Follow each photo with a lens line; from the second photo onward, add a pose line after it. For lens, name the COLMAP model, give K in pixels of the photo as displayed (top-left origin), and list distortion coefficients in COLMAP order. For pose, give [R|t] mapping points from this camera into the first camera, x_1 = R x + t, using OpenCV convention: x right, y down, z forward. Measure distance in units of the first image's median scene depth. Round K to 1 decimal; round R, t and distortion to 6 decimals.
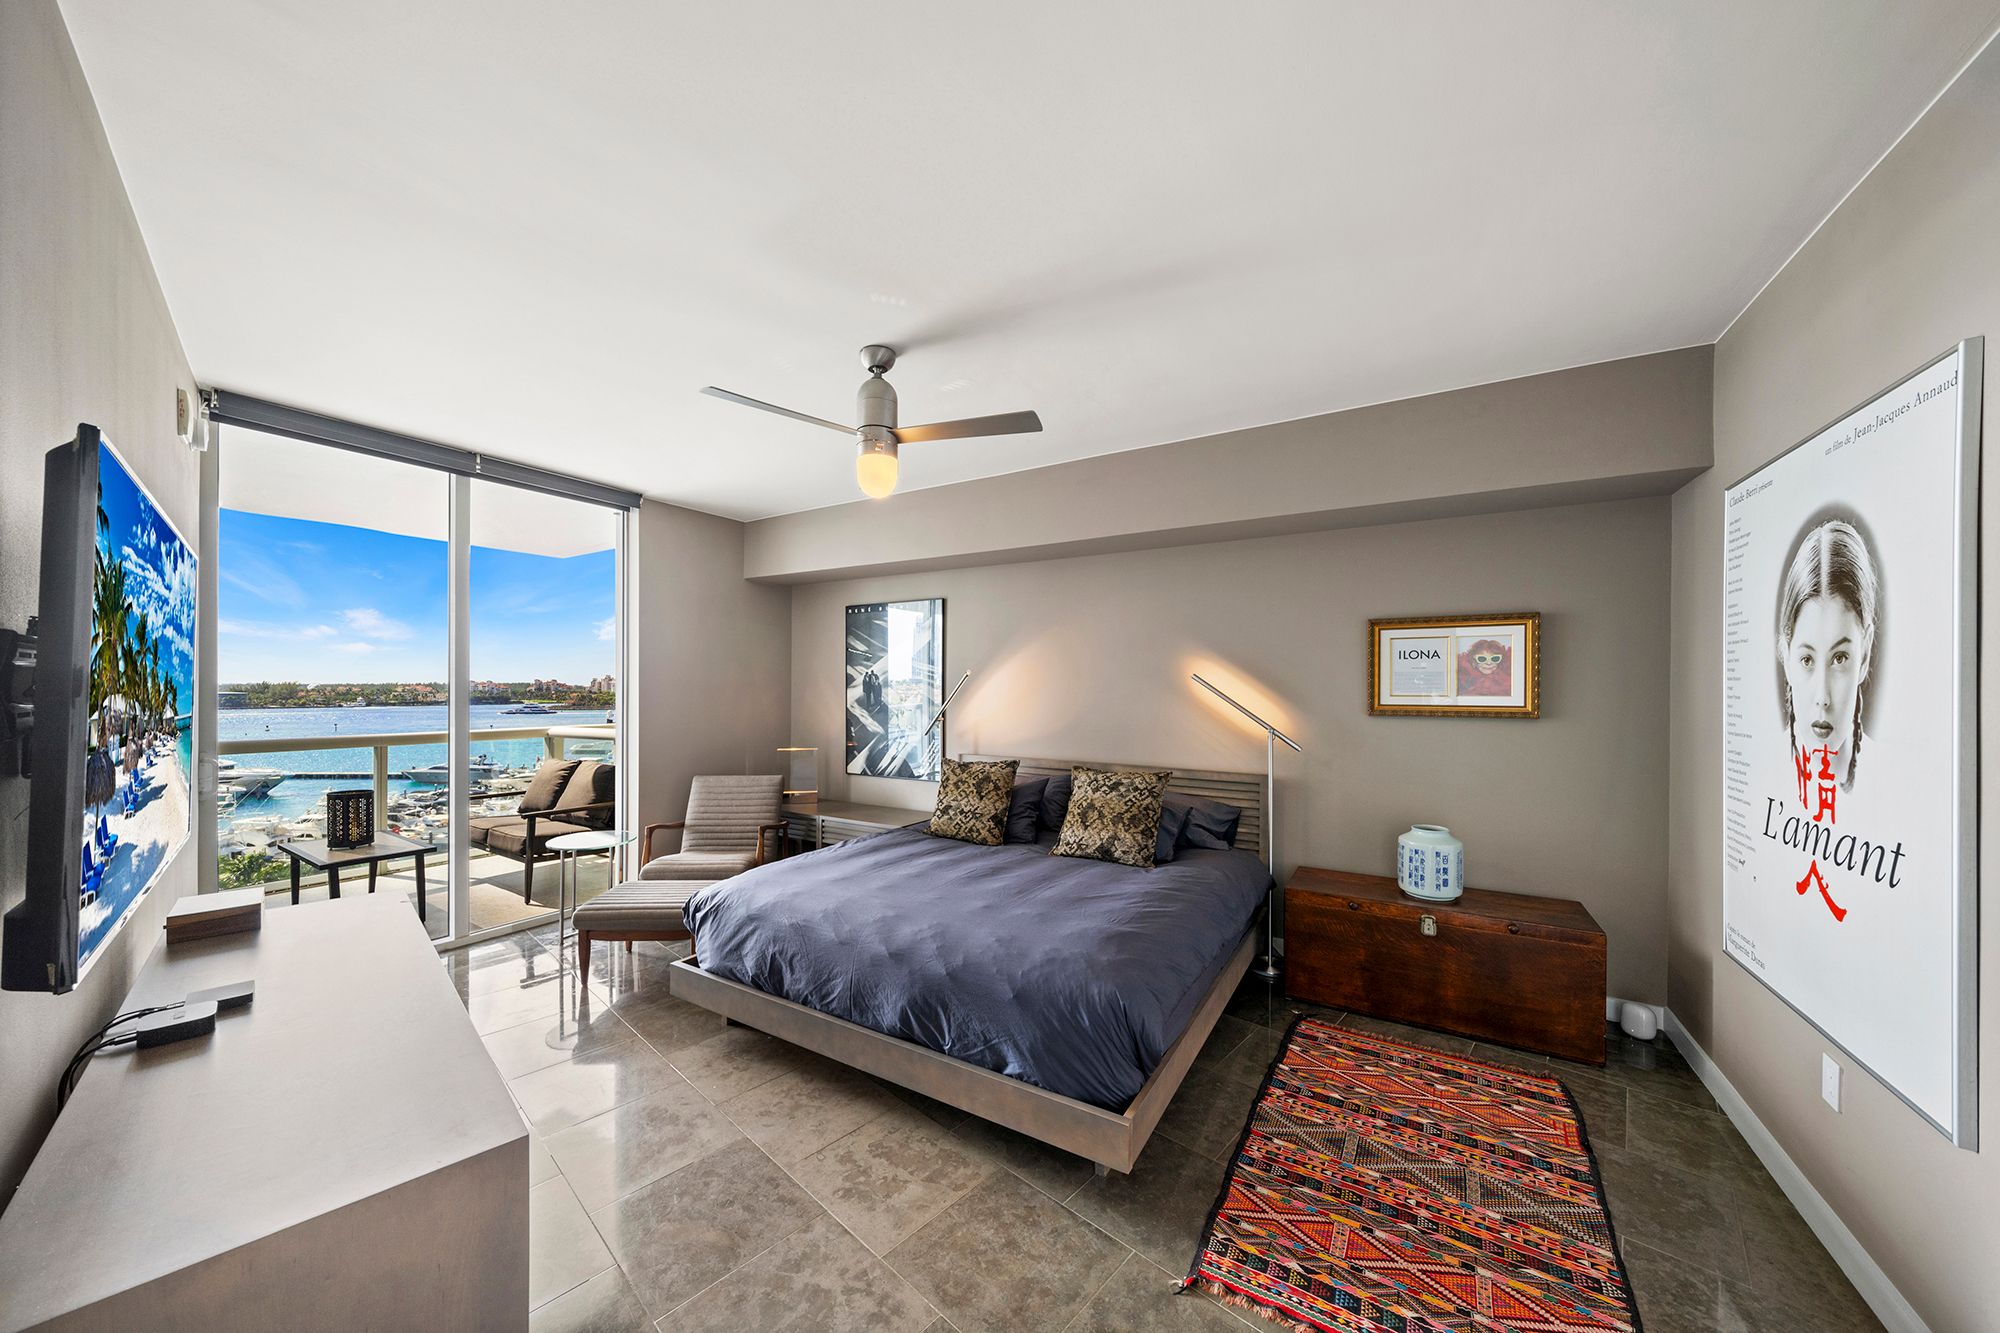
lens RADIAL K [[685.6, 0, 996.8], [0, 685.6, 690.4], [0, 0, 1]] dist [-0.001700, -0.000139]
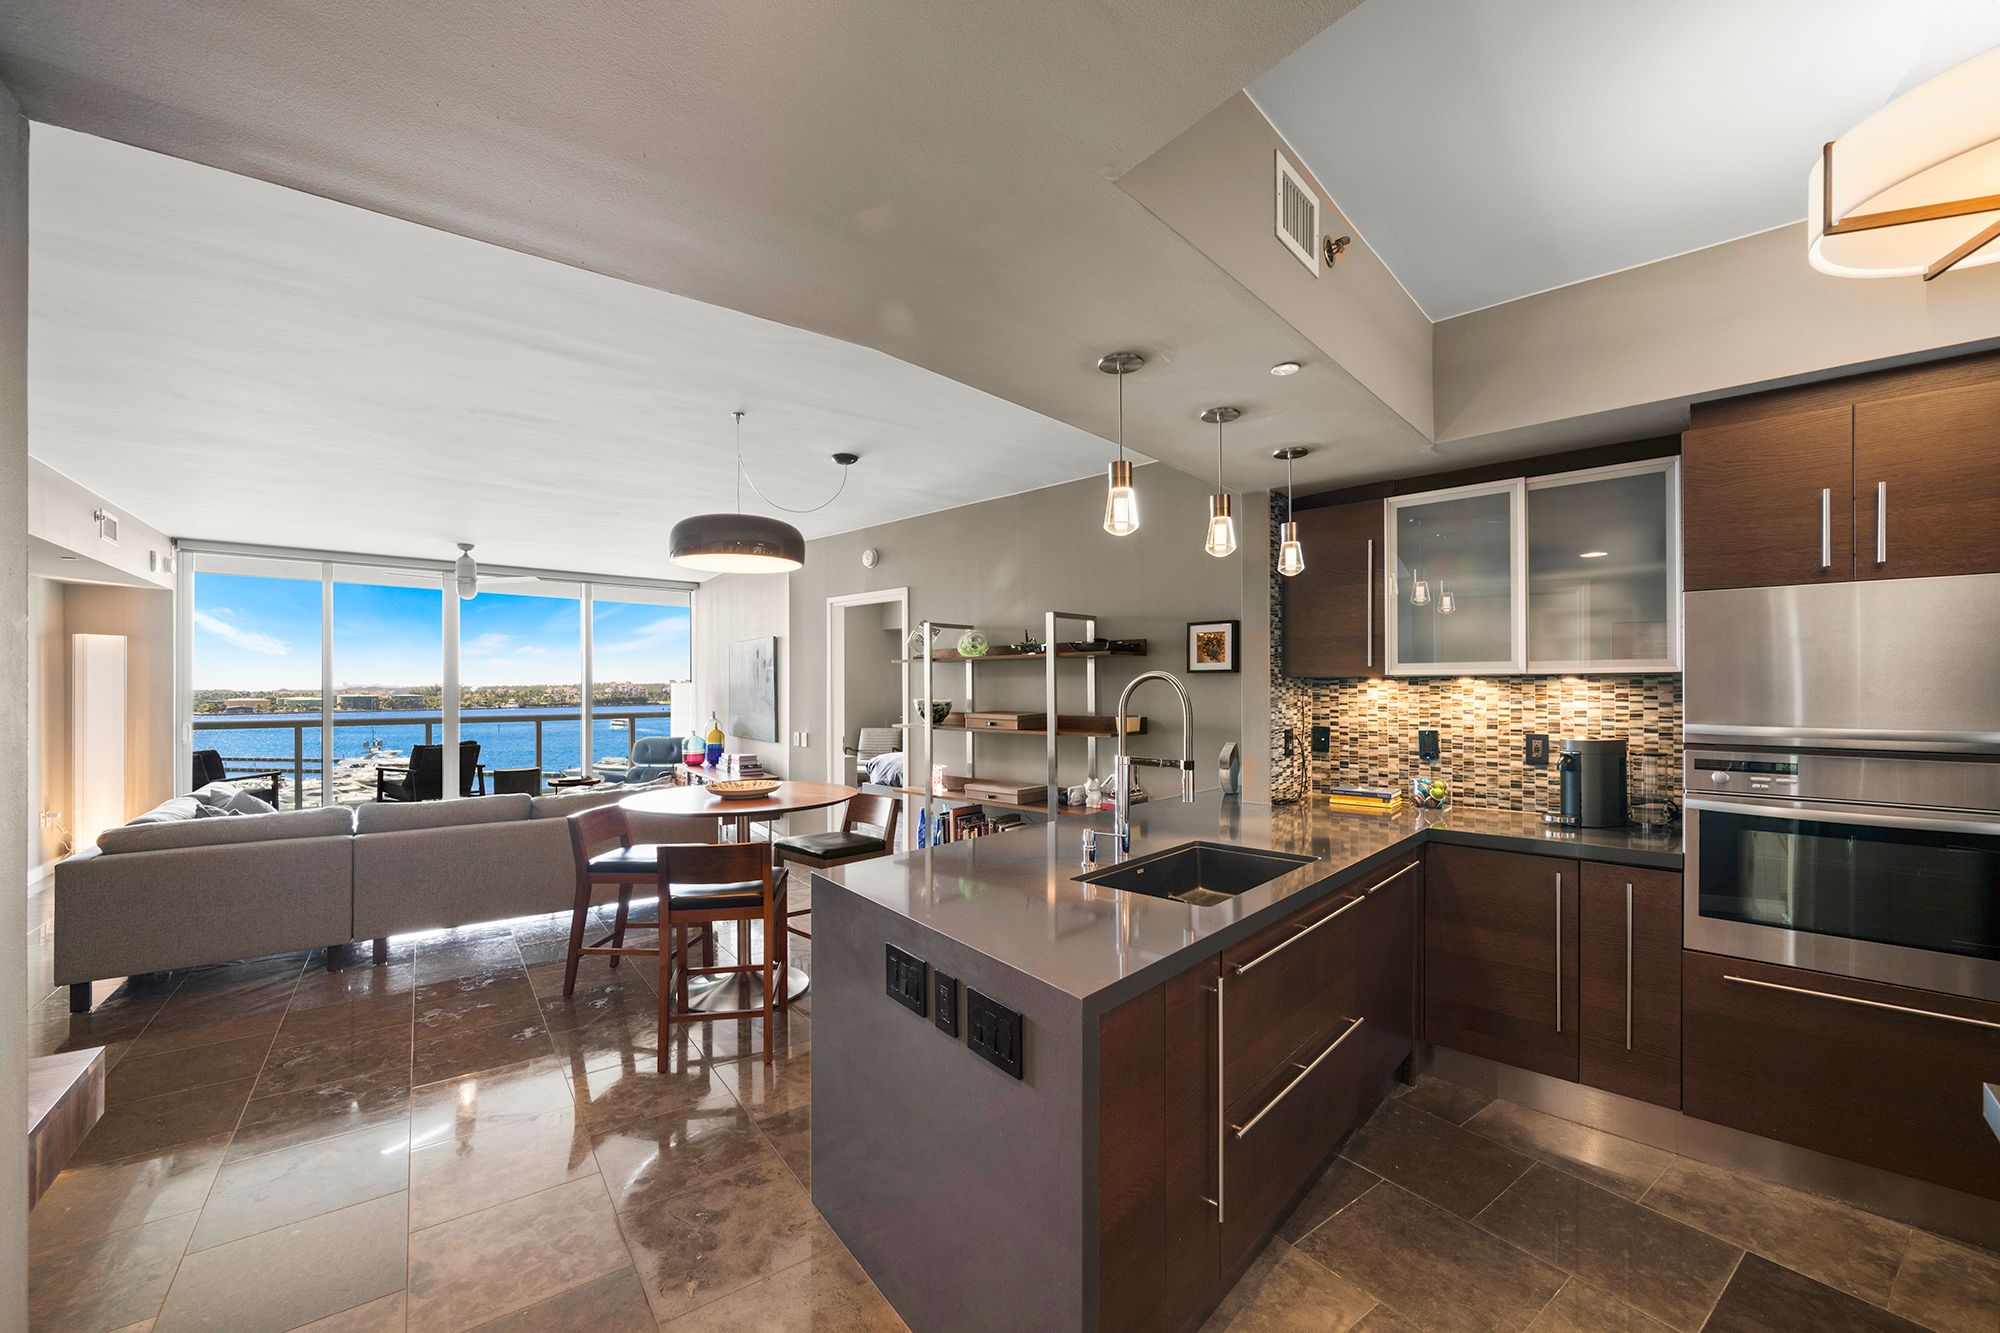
lens RADIAL K [[792.9, 0, 989.7], [0, 792.9, 684.1], [0, 0, 1]] dist [-0.000404, -0.000111]
pose [[0.978446, -0.009032, -0.206307, 0.613230], [0.008069, 0.999952, -0.005512, 0.011034], [0.206347, 0.003728, 0.978472, -1.791374]]
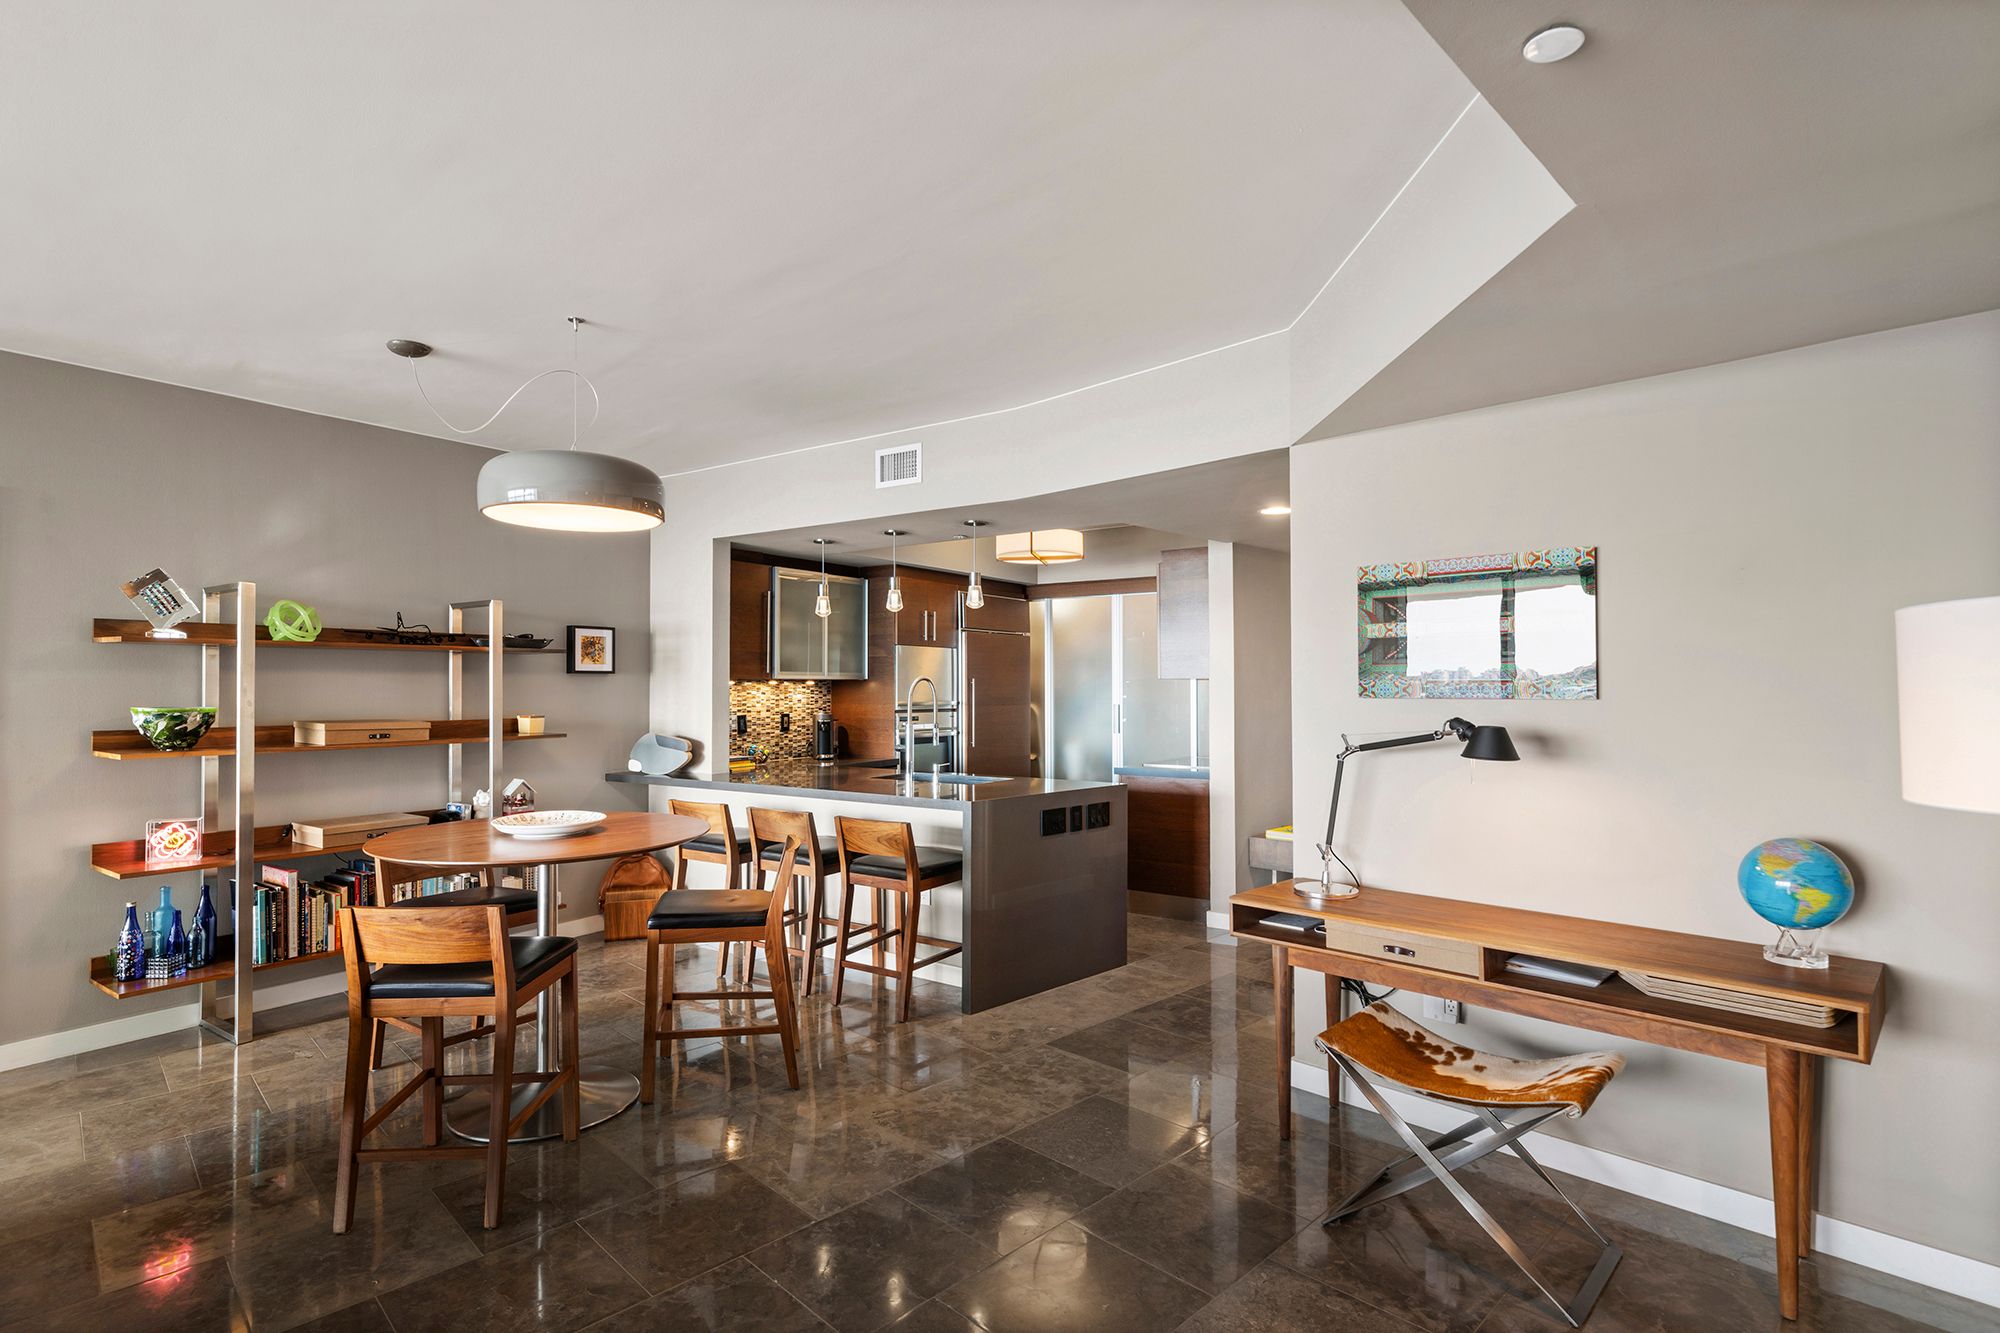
lens RADIAL K [[976.9, 0, 990.2], [0, 976.9, 668.8], [0, 0, 1]] dist [-0.000086, 0.000419]
pose [[0.055849, 0.013860, 0.998343, -0.940350], [0.006302, 0.999879, -0.014234, 0.009150], [-0.998419, 0.007087, 0.055755, -1.269986]]
